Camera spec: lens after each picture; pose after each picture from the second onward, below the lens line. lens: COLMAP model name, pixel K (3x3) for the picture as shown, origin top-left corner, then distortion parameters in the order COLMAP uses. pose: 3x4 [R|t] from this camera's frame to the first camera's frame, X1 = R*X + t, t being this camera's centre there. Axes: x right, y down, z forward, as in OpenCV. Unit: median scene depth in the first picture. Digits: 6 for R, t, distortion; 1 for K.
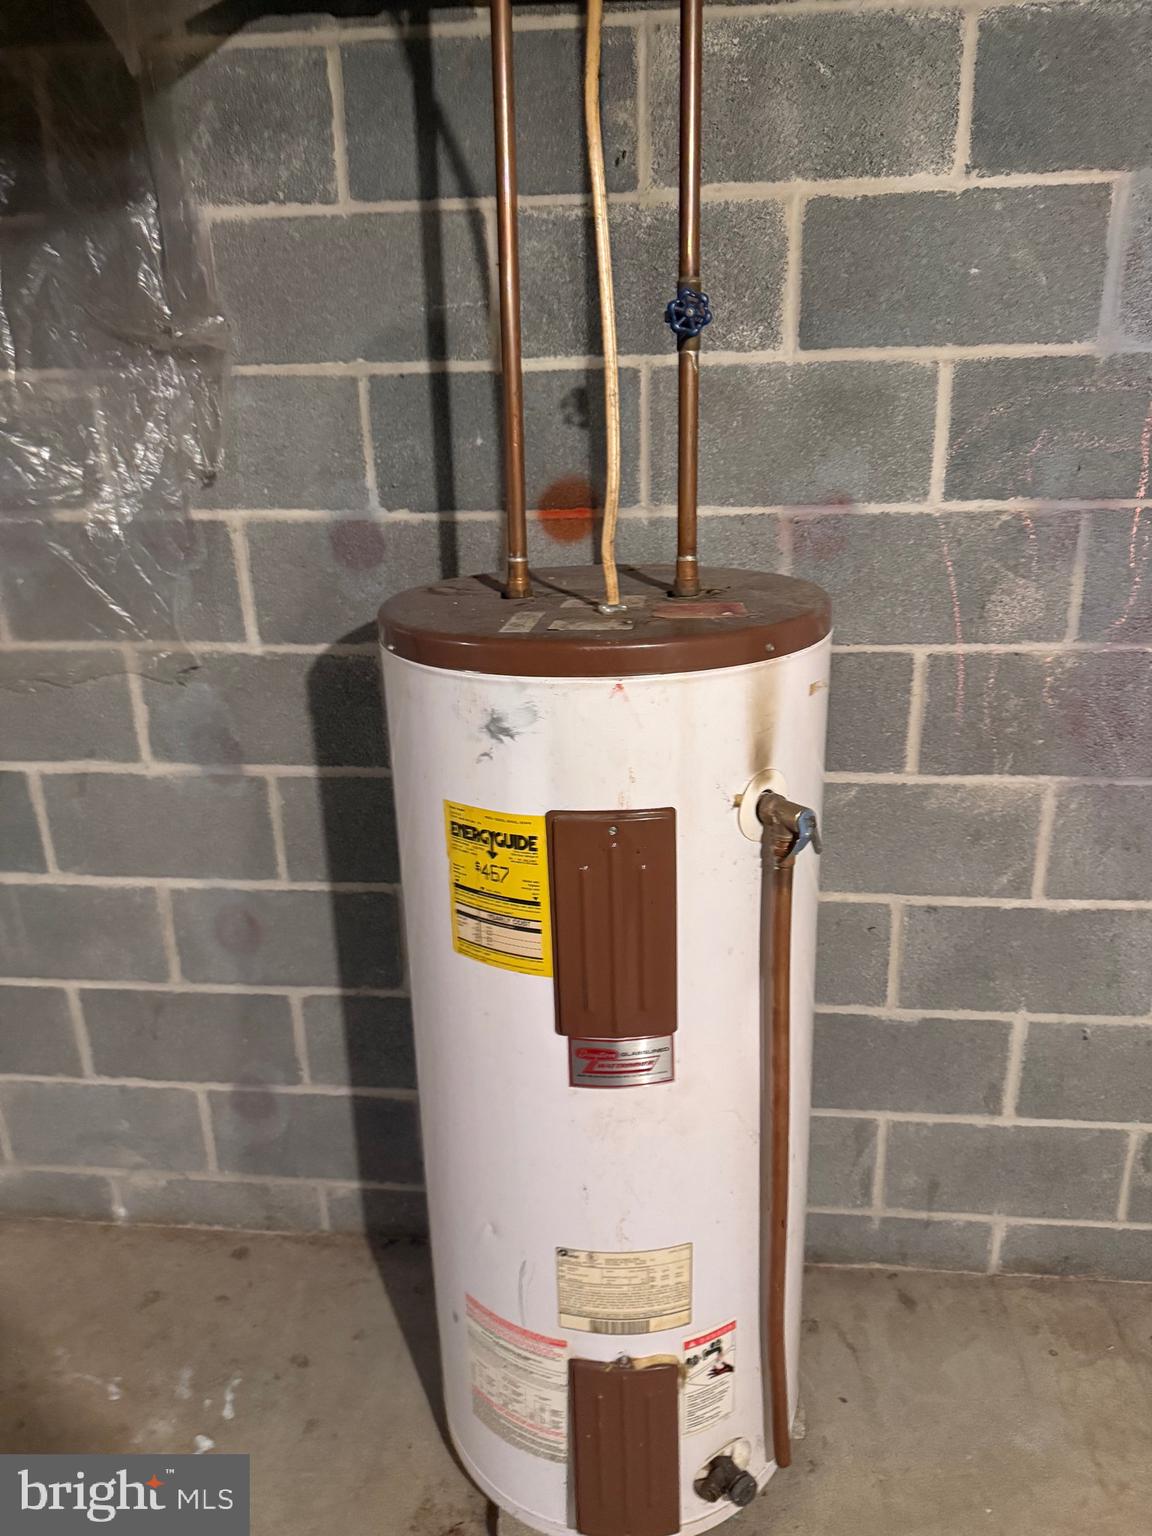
lens RADIAL K [[1106.6, 0, 589.3], [0, 1106.6, 802.6], [0, 0, 1]] dist [0.082186, -0.092879]
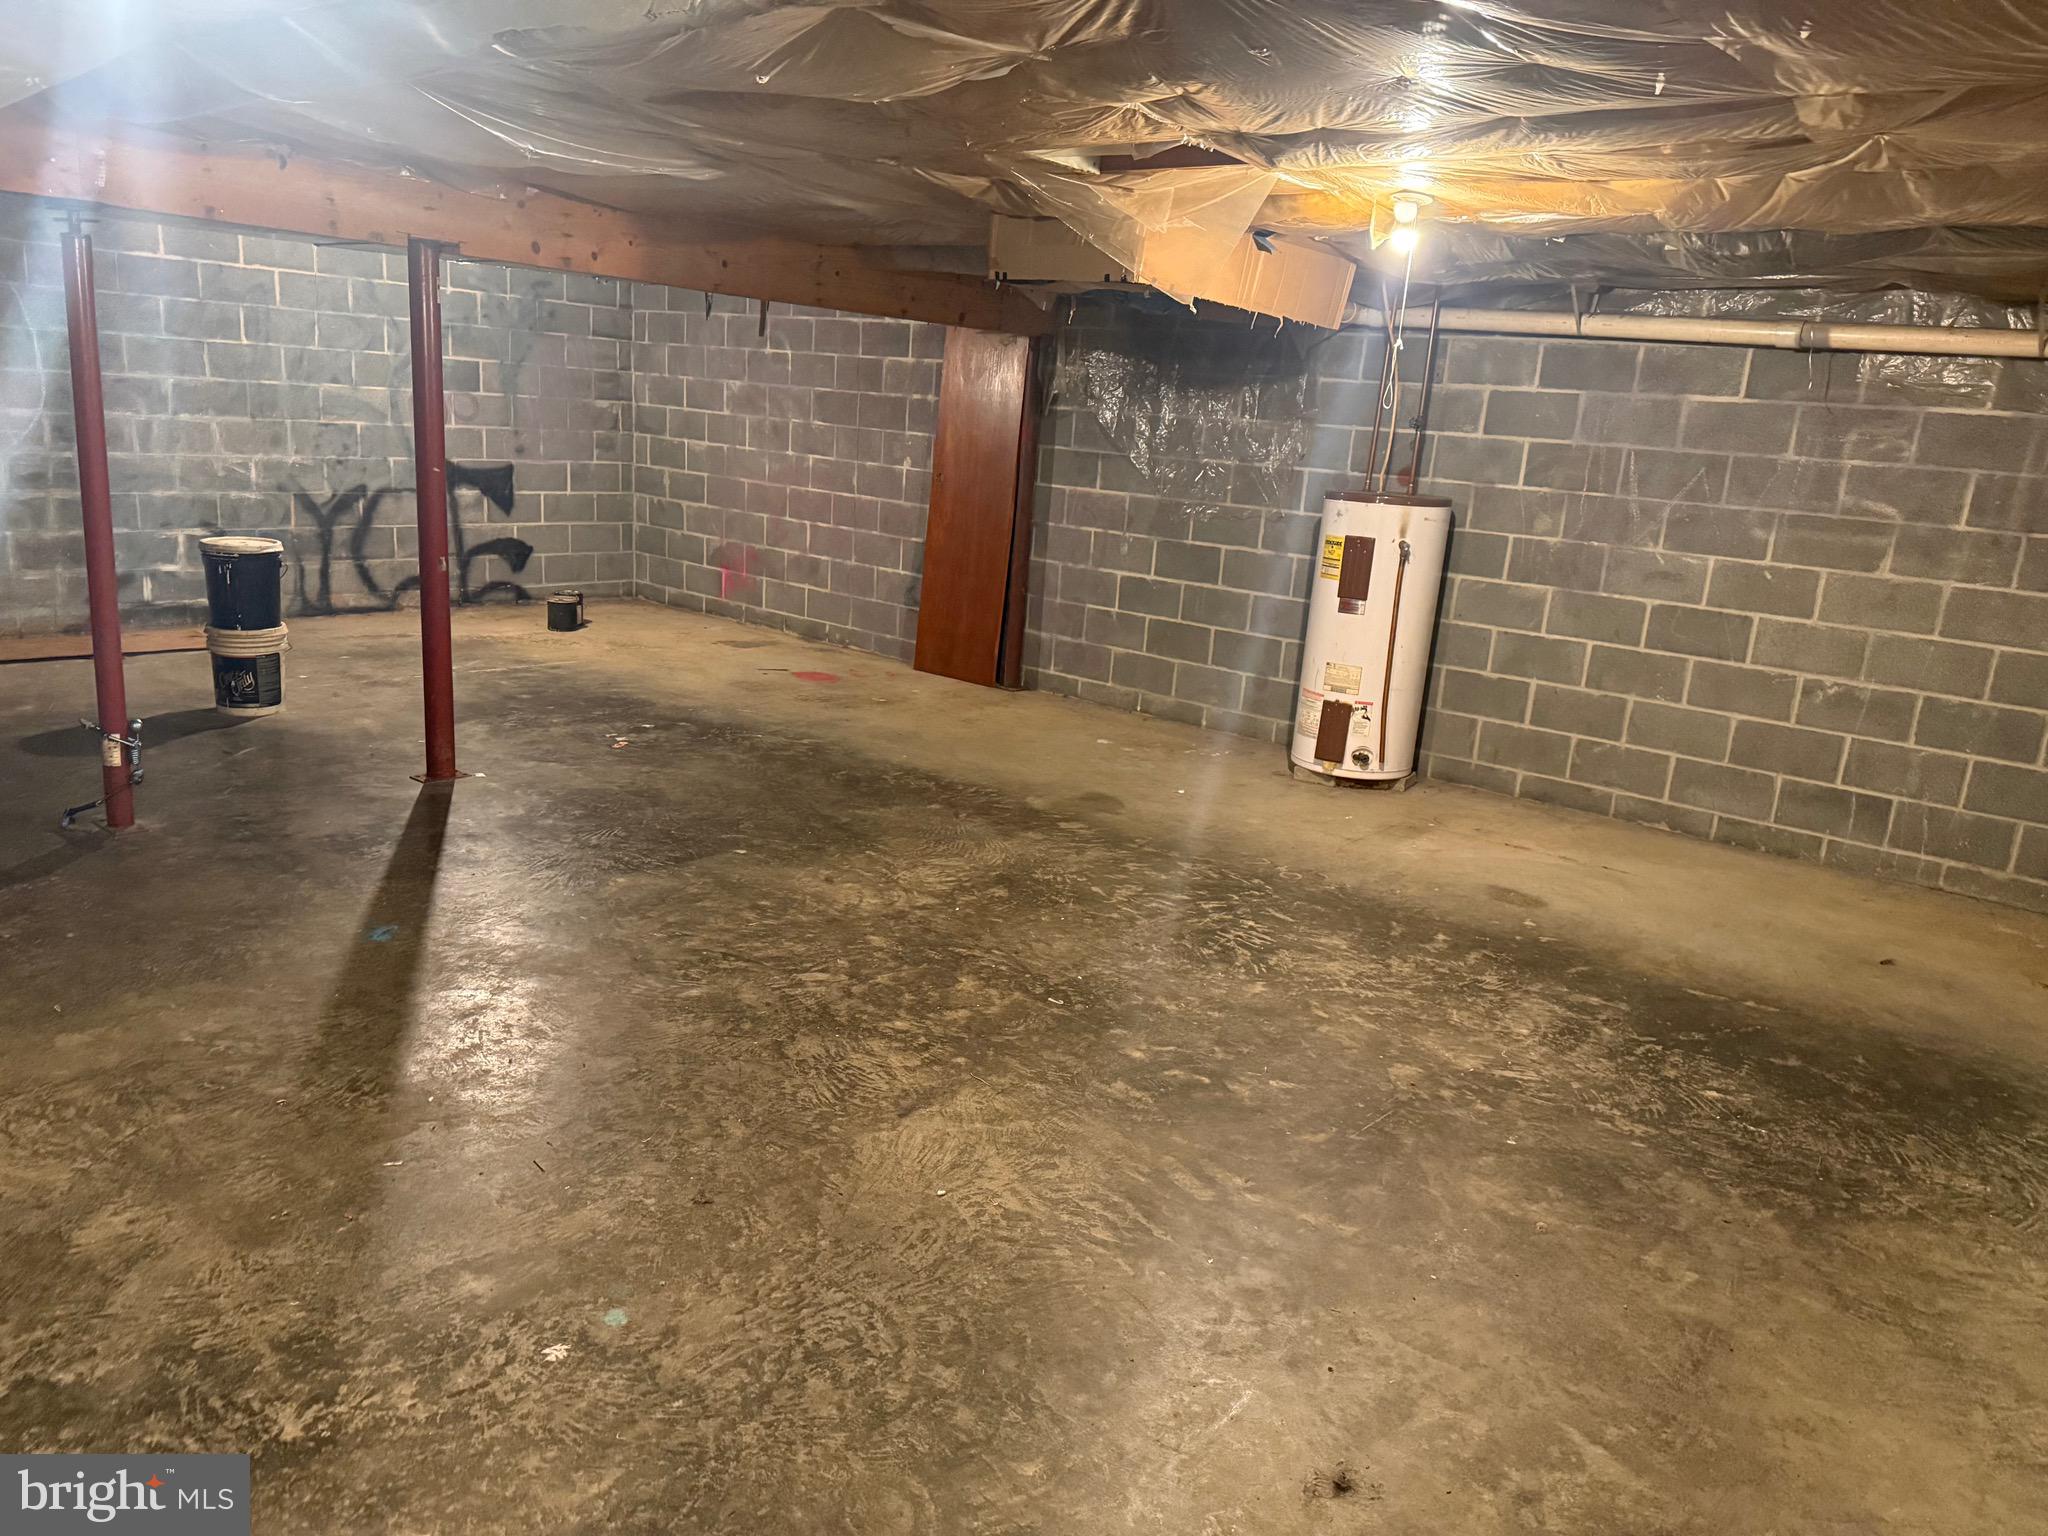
lens RADIAL K [[1475.5, 0, 1037.9], [0, 1475.5, 782.6], [0, 0, 1]] dist [0.082186, -0.092879]
pose [[0.836511, 0.213539, -0.504628, 1.409293], [-0.272889, 0.960959, -0.045721, 1.034043], [0.475164, 0.175953, 0.862125, -2.929424]]
